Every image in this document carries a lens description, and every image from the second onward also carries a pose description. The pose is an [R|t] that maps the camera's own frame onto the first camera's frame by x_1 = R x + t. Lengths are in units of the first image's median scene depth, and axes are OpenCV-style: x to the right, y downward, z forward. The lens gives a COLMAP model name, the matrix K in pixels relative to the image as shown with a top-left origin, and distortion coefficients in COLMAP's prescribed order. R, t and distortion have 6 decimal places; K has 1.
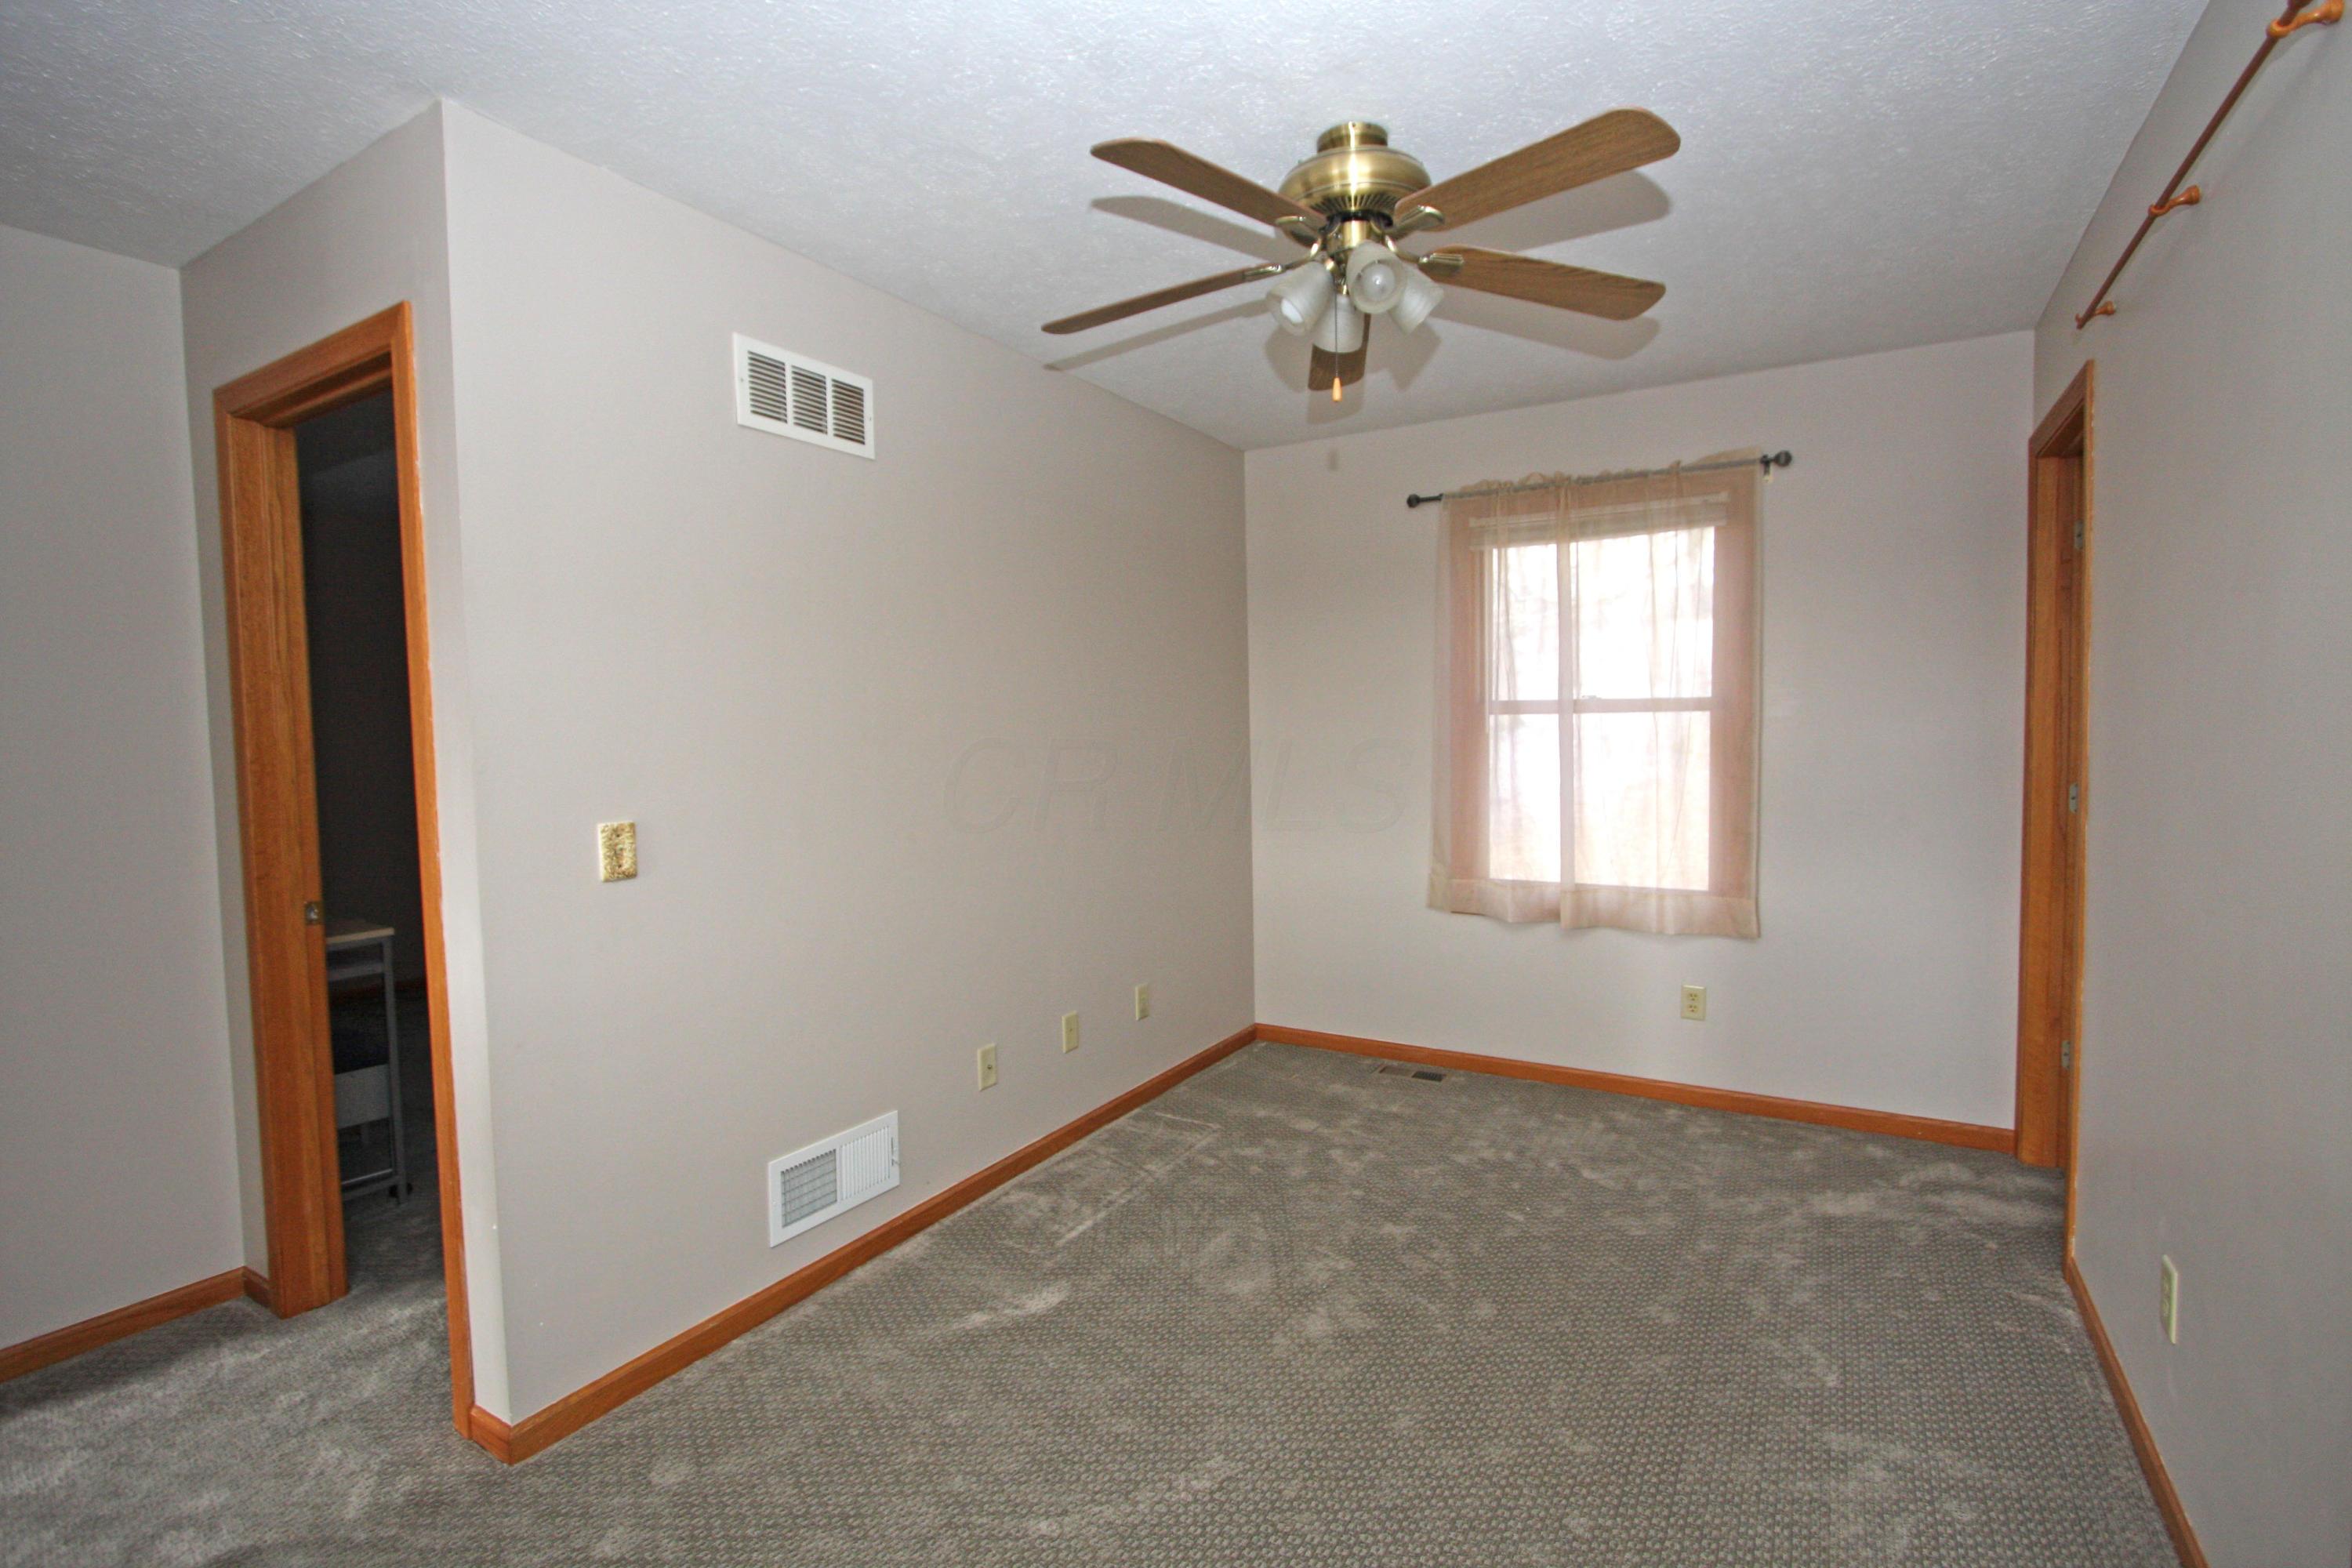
lens RADIAL K [[1081.9, 0, 1176.0], [0, 1081.9, 784.0], [0, 0, 1]] dist [-0.009697, 0.000008]
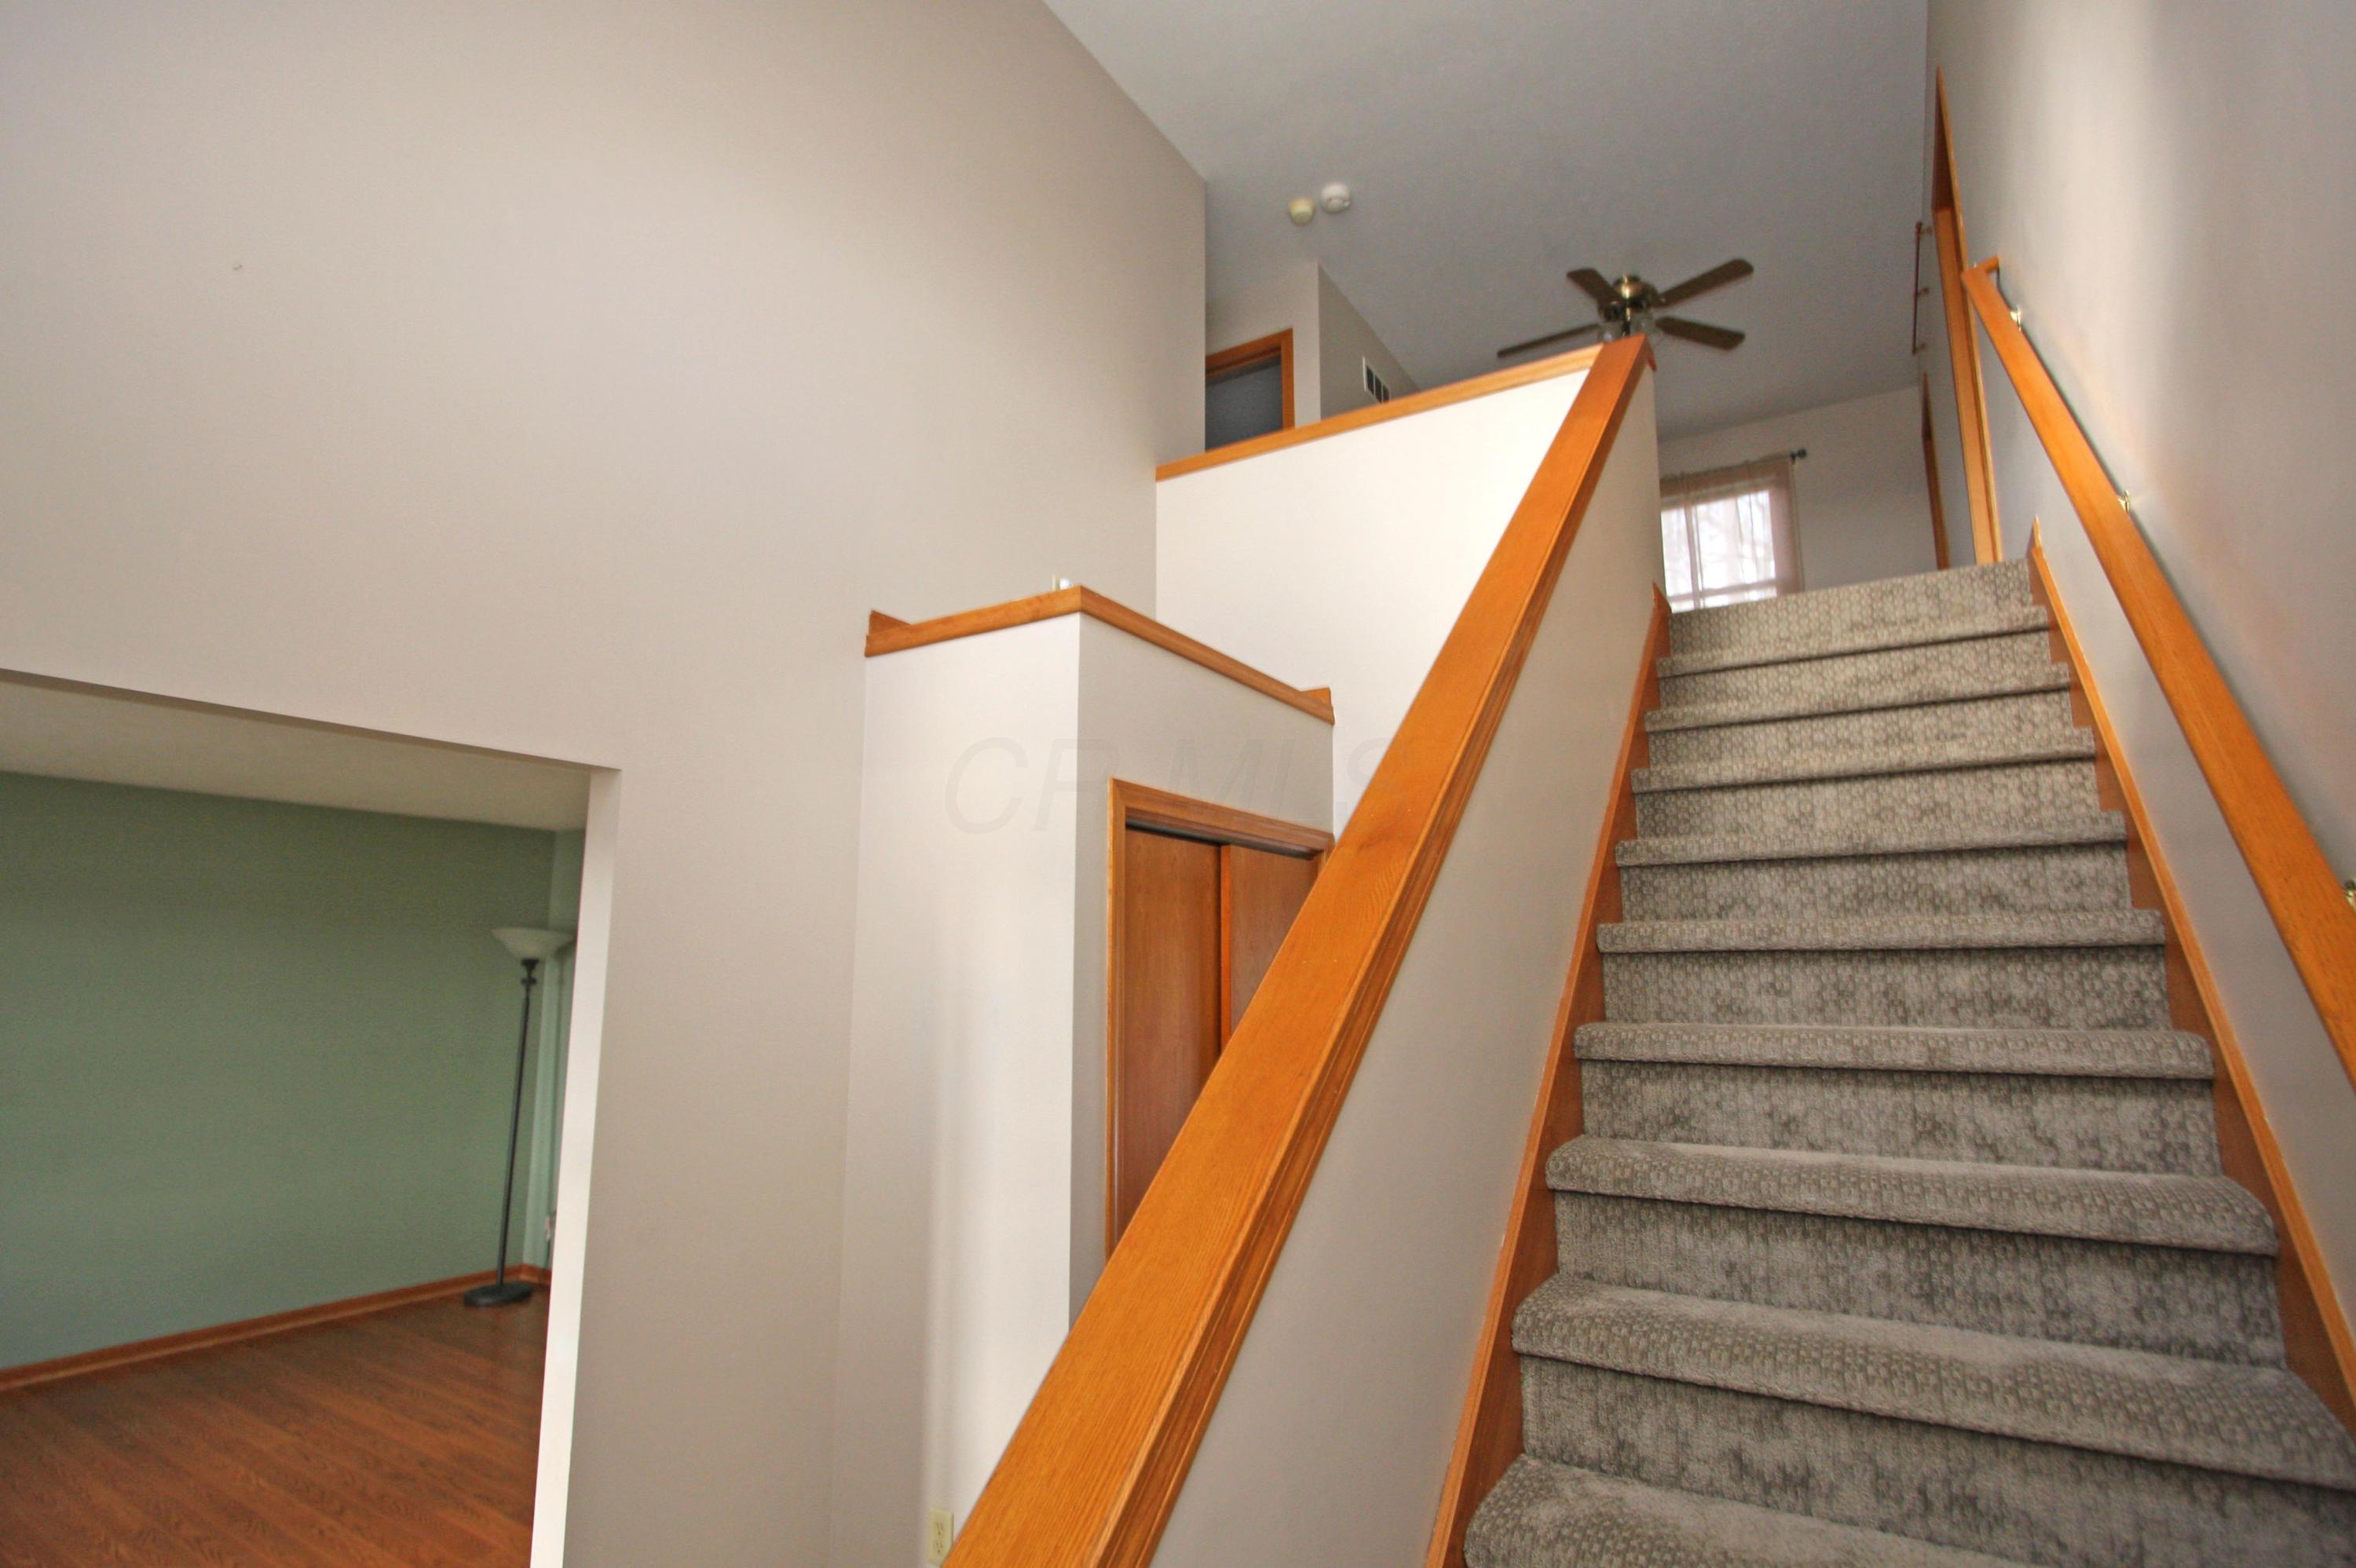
lens RADIAL K [[1145.3, 0, 1168.6], [0, 1145.3, 819.9], [0, 0, 1]] dist [-0.017254, 0.000137]
pose [[0.999580, 0.015264, -0.024653, -0.528320], [-0.019726, 0.981127, -0.192354, 0.773186], [0.021252, 0.192759, 0.981016, -0.928512]]
